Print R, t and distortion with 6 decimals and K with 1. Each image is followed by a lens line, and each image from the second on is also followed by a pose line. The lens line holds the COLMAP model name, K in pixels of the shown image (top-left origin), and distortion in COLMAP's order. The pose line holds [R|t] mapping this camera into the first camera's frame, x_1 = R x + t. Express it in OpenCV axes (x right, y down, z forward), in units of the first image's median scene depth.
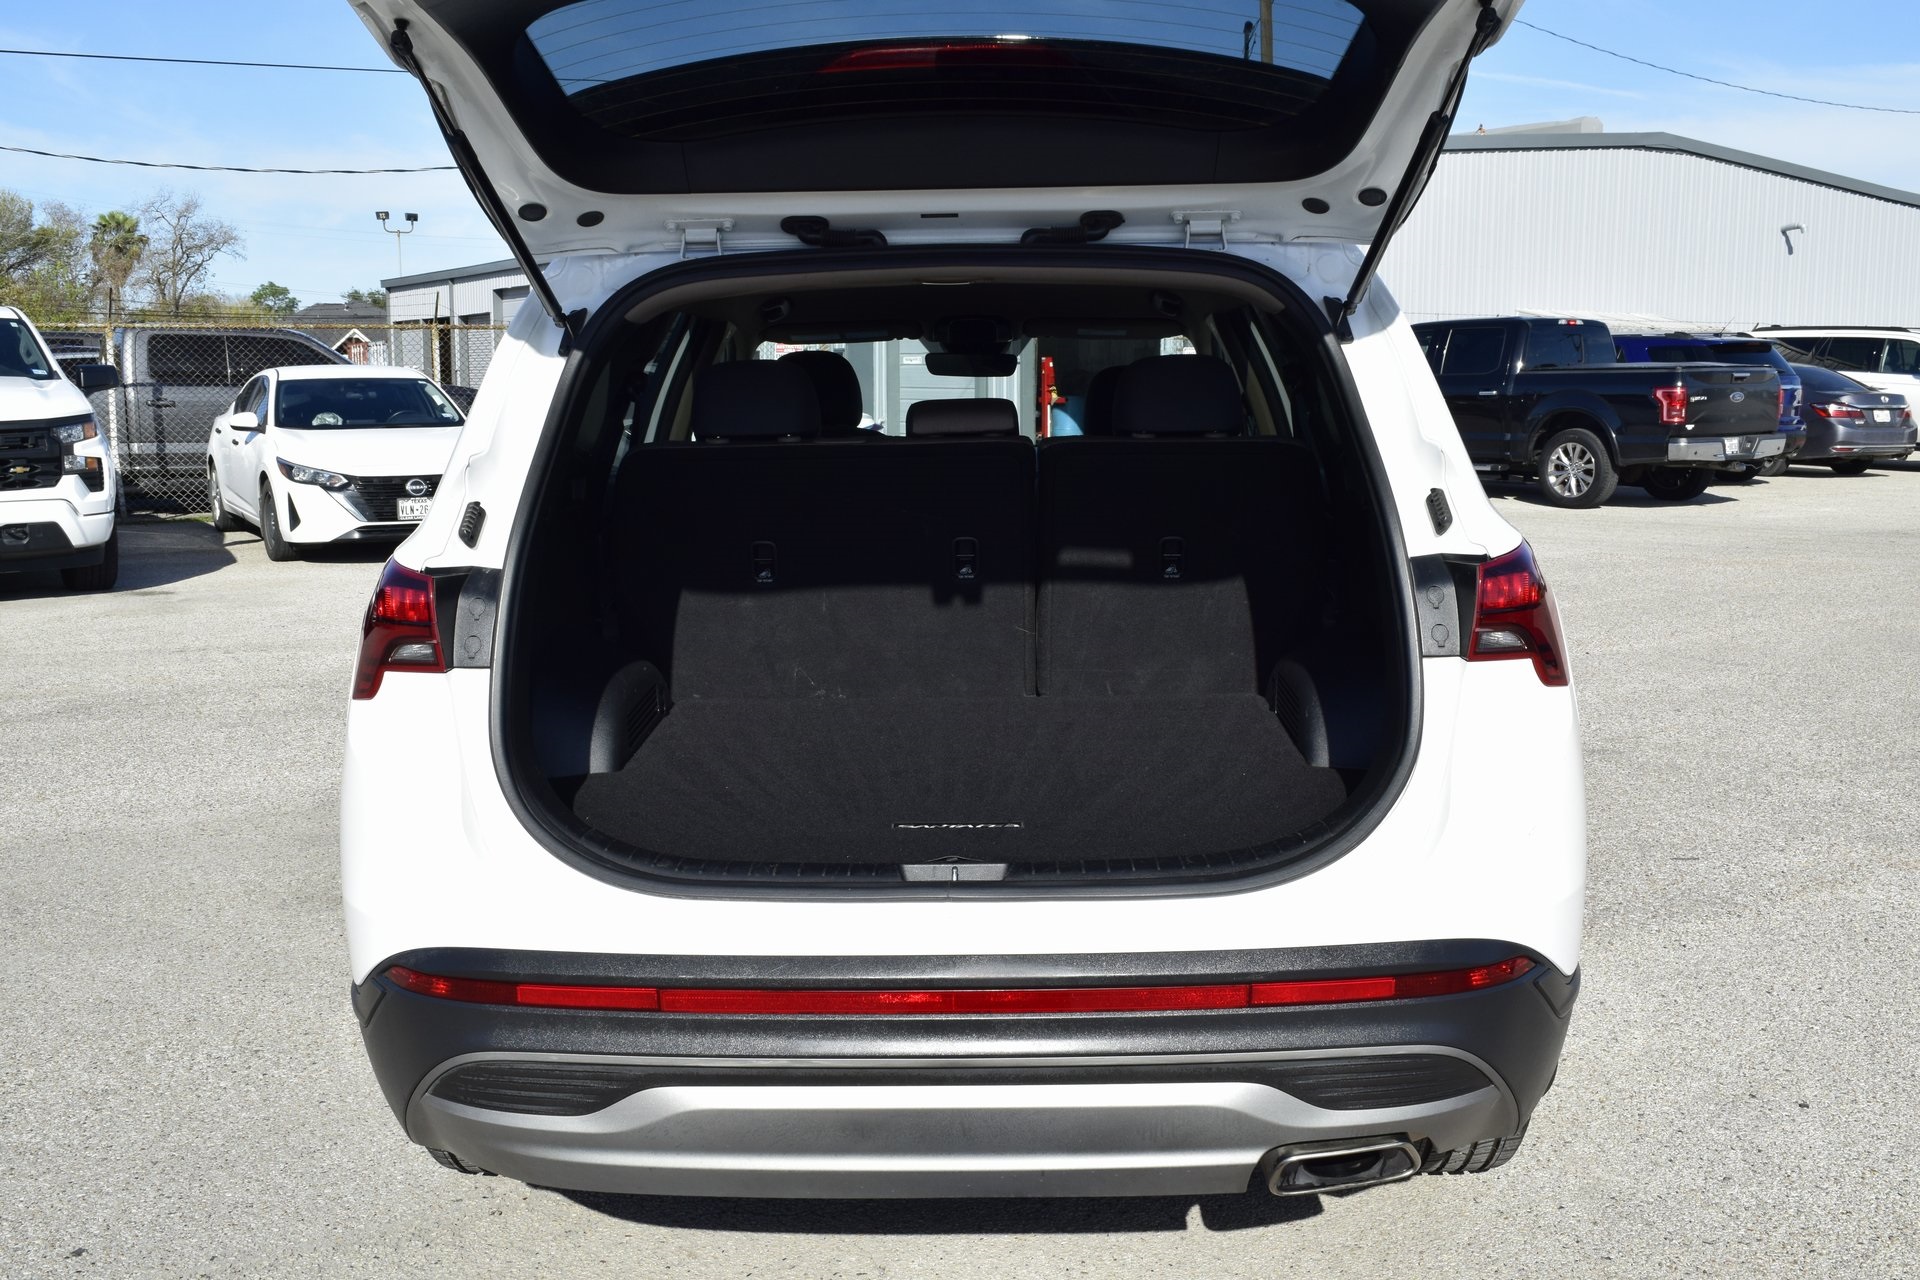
lens RADIAL K [[1838.1, 0, 960.0], [0, 1838.1, 640.0], [0, 0, 1]] dist [-0.034384, 0.014496]
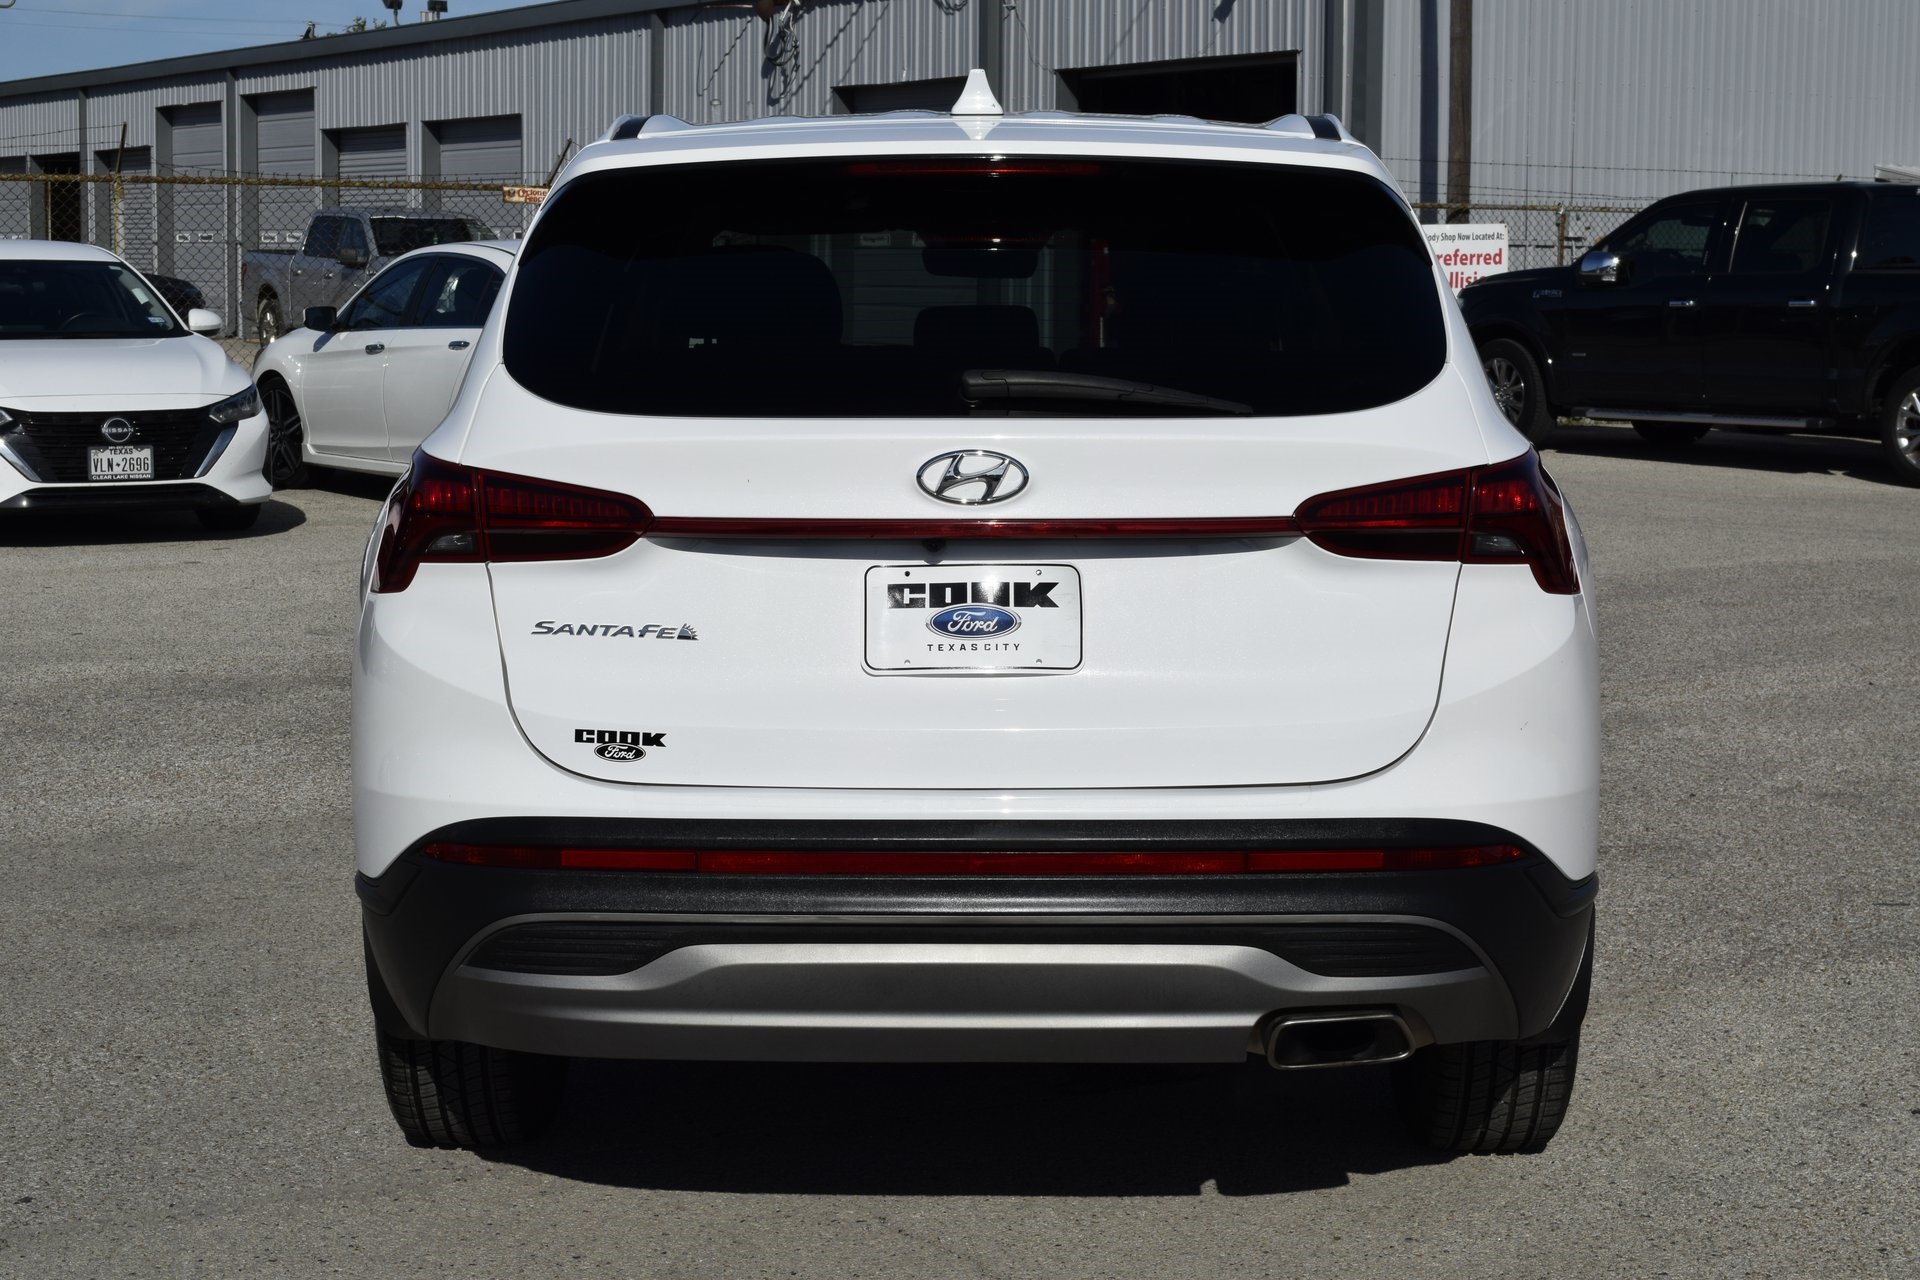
lens RADIAL K [[3274.2, 0, 960.0], [0, 3274.2, 640.0], [0, 0, 1]] dist [0.000699, -0.128342]
pose [[0.999931, 0.010809, 0.004690, -0.002713], [-0.010673, 0.999550, -0.028049, 0.018051], [-0.004991, 0.027997, 0.999596, -0.140295]]
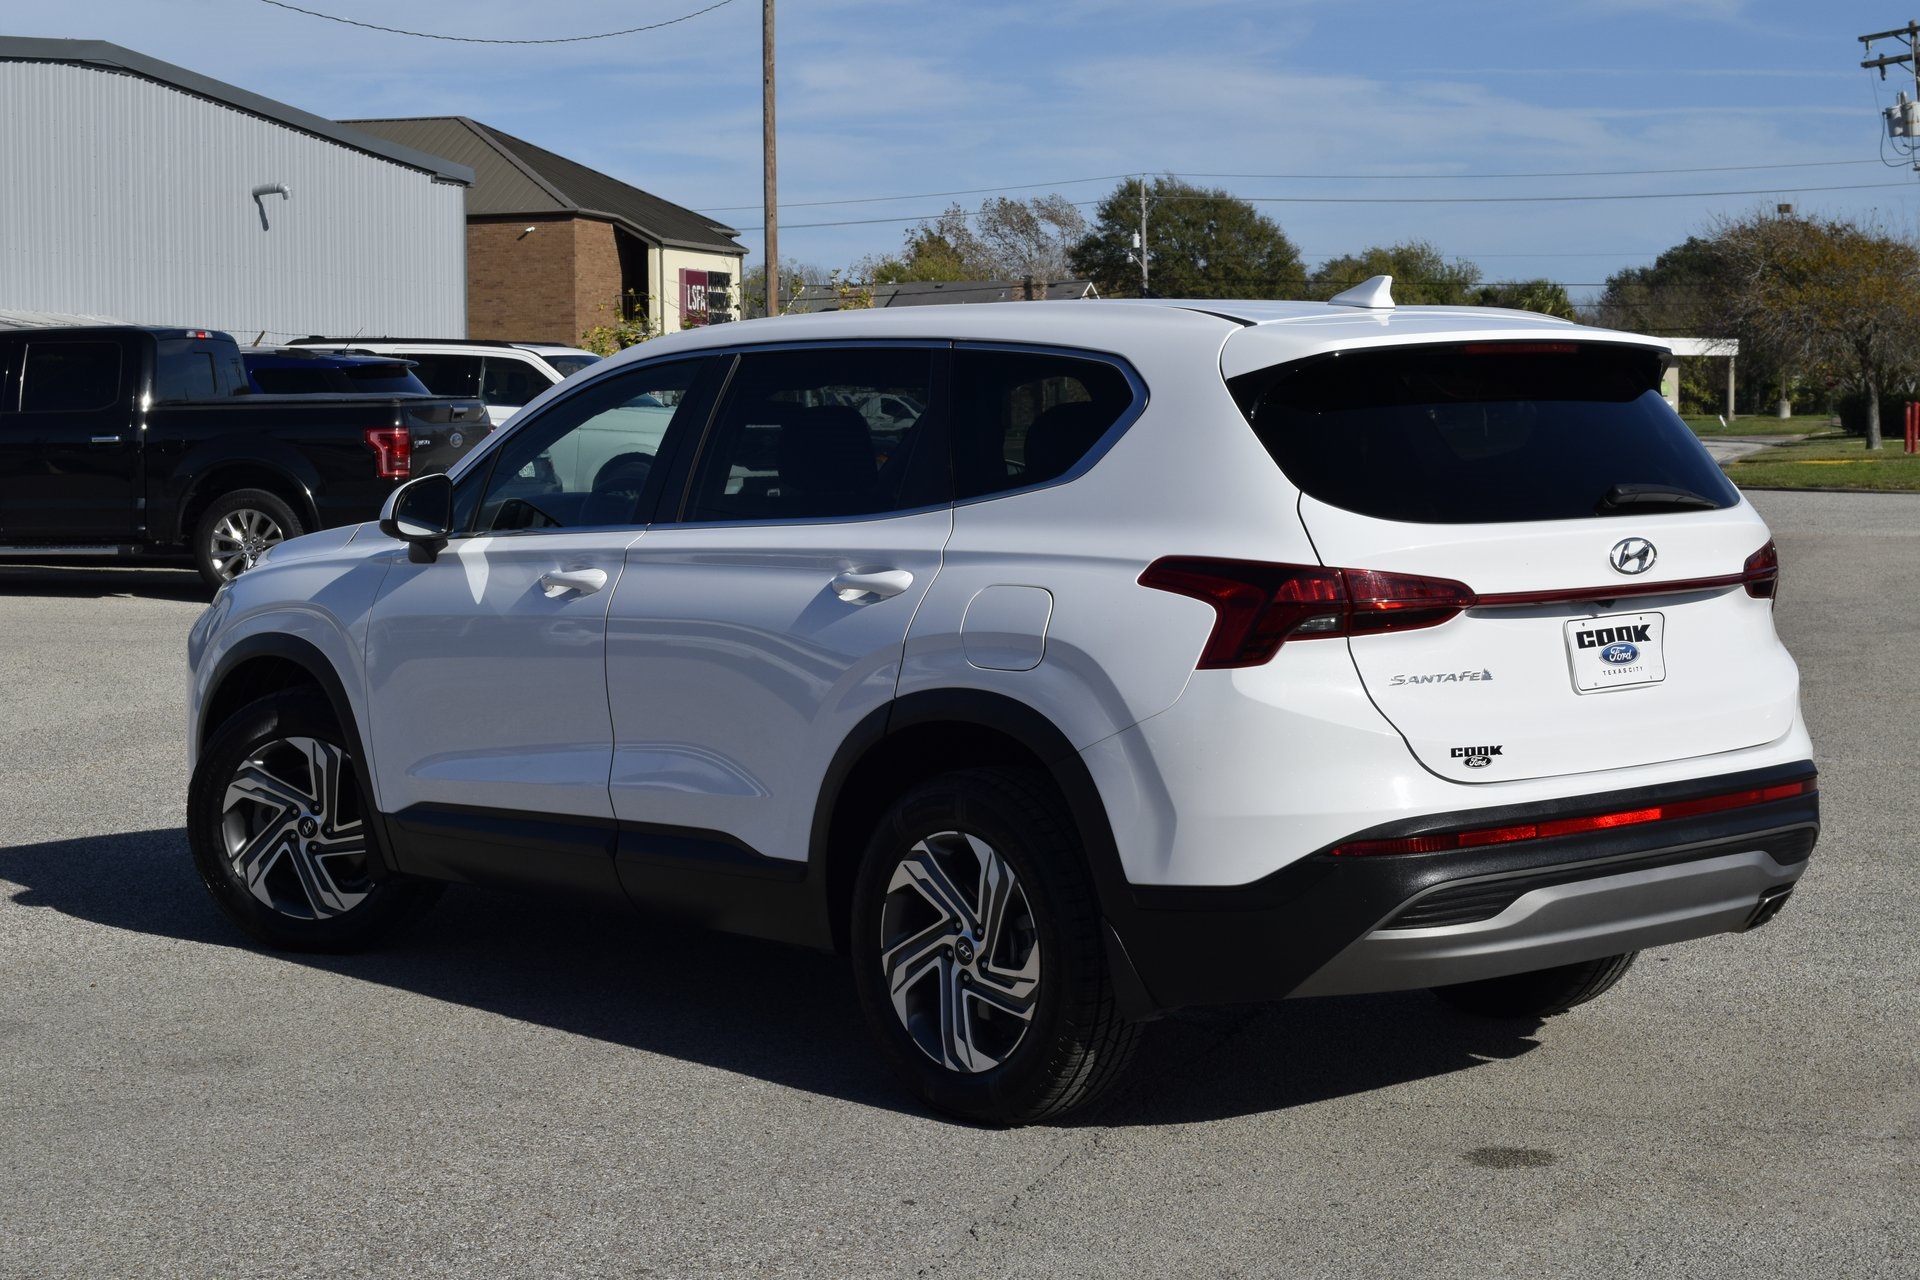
lens RADIAL K [[3274.2, 0, 960.0], [0, 3274.2, 640.0], [0, 0, 1]] dist [0.000699, -0.128342]
pose [[0.741983, -0.050291, 0.668530, -0.359142], [0.098324, 0.994563, -0.034310, 0.012624], [-0.663170, 0.091189, 0.742893, -0.112520]]
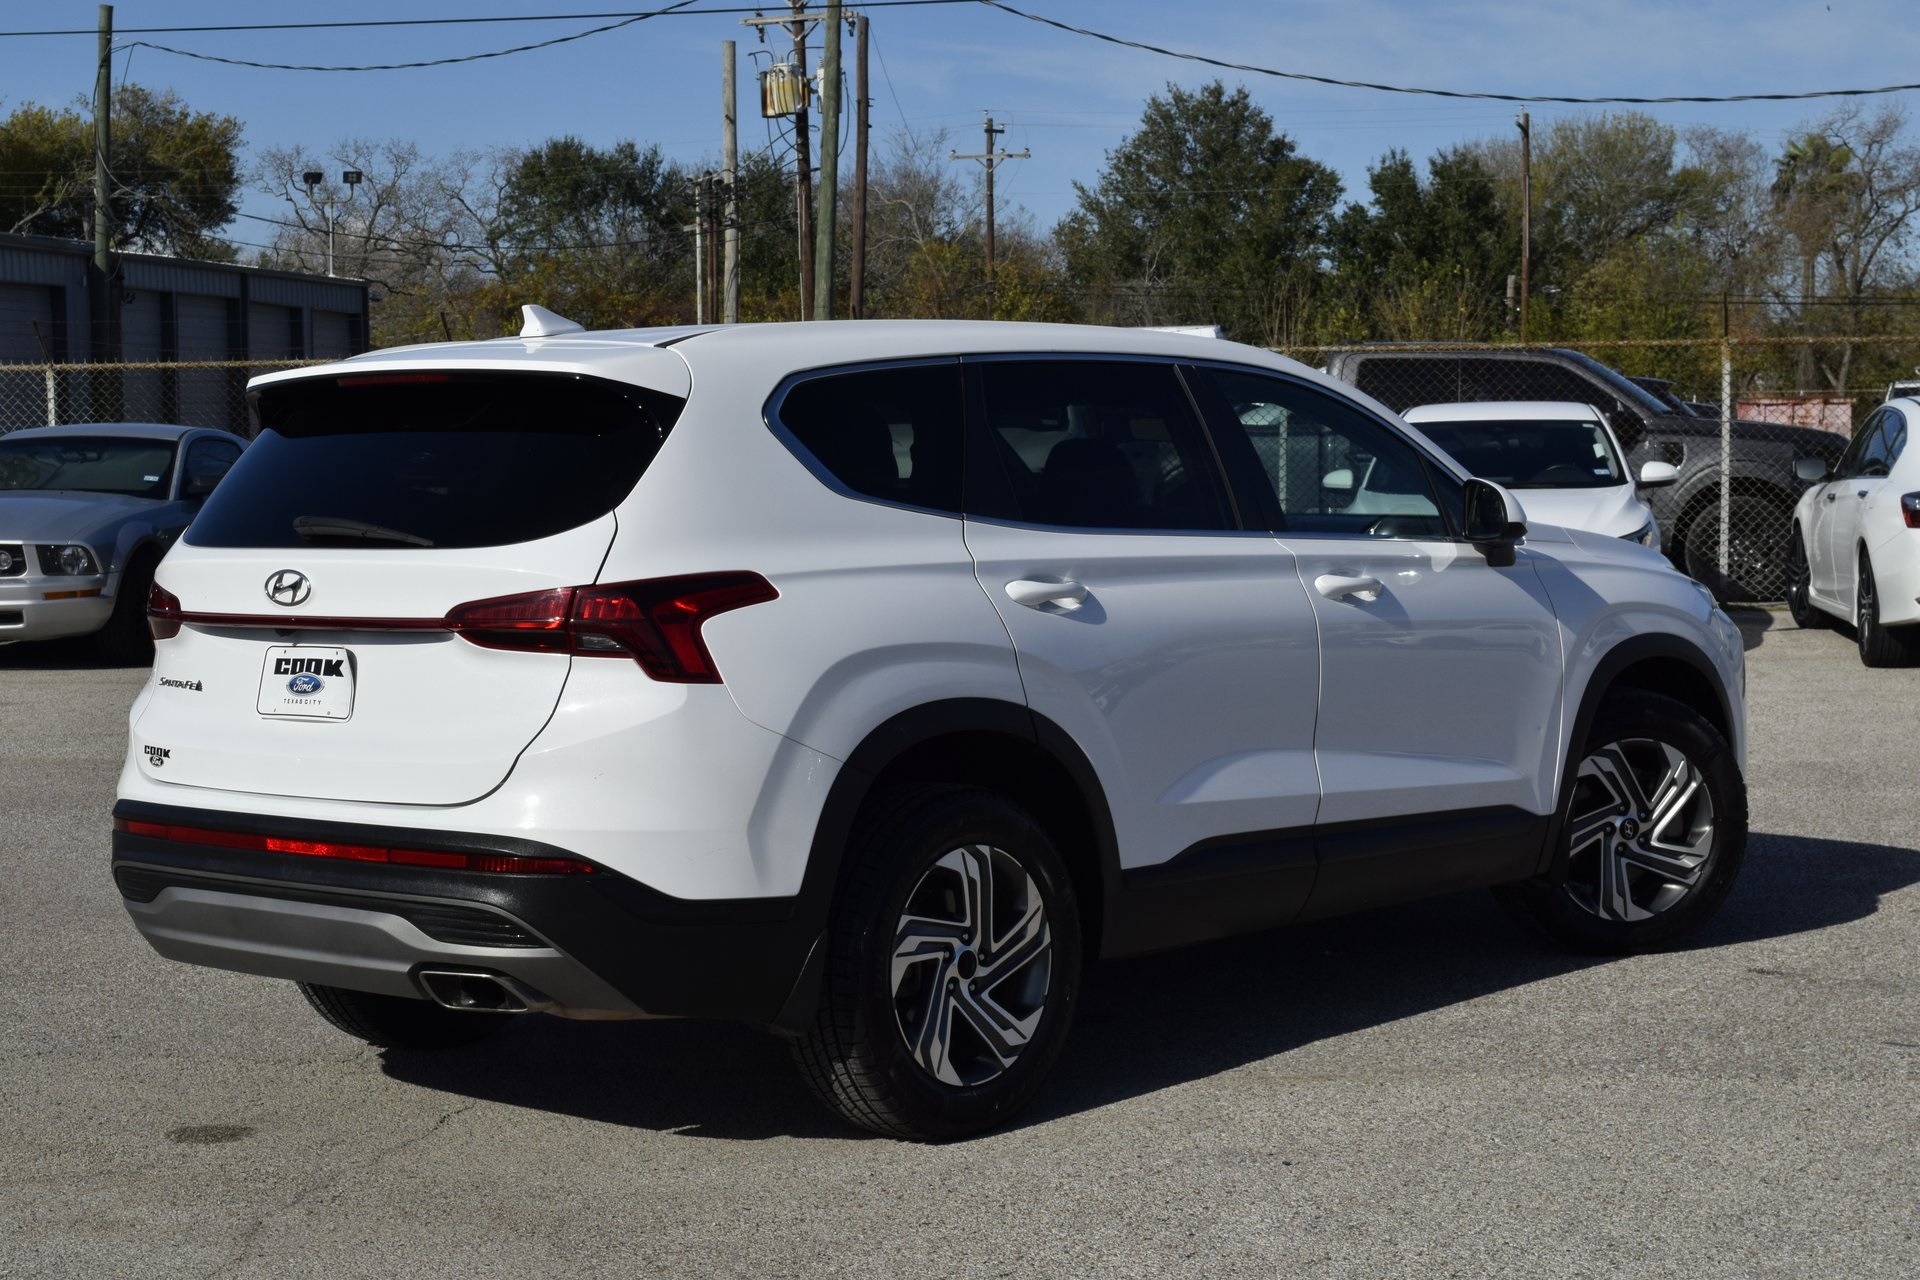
lens RADIAL K [[3274.2, 0, 960.0], [0, 3274.2, 640.0], [0, 0, 1]] dist [0.000699, -0.128342]
pose [[0.760720, 0.034574, -0.648158, 0.353262], [-0.078716, 0.996124, -0.039251, 0.012471], [0.644289, 0.080879, 0.760493, -0.124431]]
